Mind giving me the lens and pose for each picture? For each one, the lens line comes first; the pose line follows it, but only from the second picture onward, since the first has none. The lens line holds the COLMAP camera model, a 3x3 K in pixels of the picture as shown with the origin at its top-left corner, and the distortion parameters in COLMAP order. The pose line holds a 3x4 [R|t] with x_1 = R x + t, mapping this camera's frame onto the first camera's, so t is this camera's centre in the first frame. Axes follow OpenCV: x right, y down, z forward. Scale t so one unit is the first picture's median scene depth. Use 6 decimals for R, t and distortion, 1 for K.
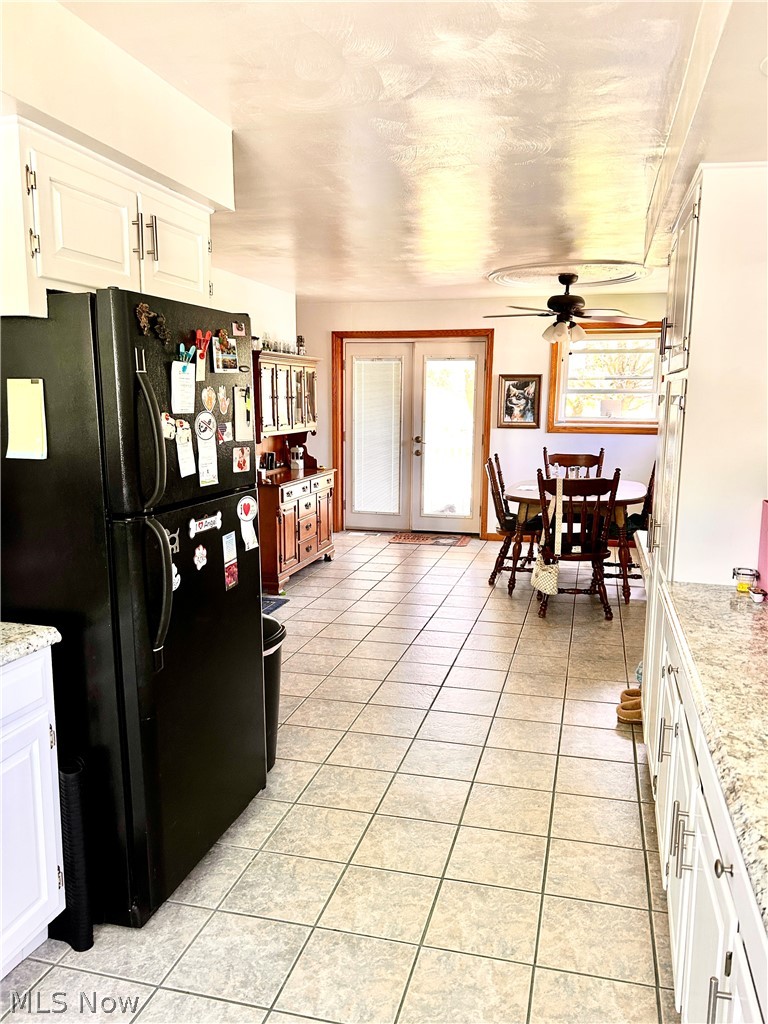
lens RADIAL K [[778.1, 0, 384.0], [0, 778.1, 512.0], [0, 0, 1]] dist [0.055045, -0.053227]
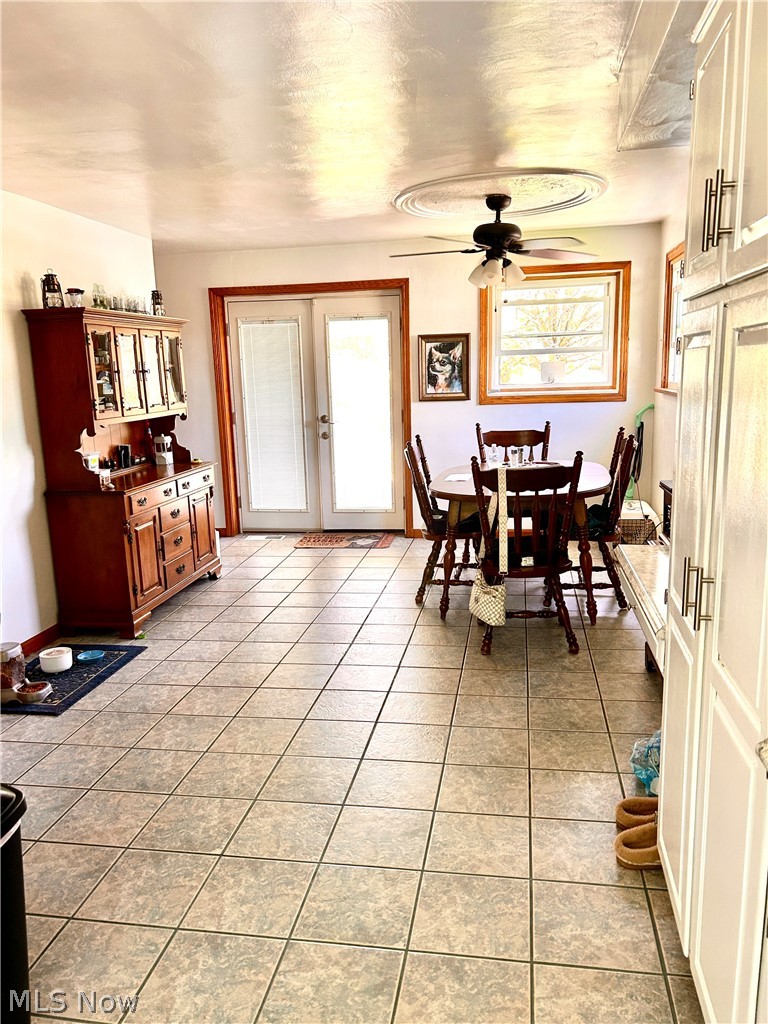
lens RADIAL K [[778.1, 0, 384.0], [0, 778.1, 512.0], [0, 0, 1]] dist [0.055045, -0.053227]
pose [[0.995168, -0.051711, 0.083471, 0.039857], [0.049055, 0.998232, 0.033564, -0.024427], [-0.085059, -0.029307, 0.995945, 0.214292]]
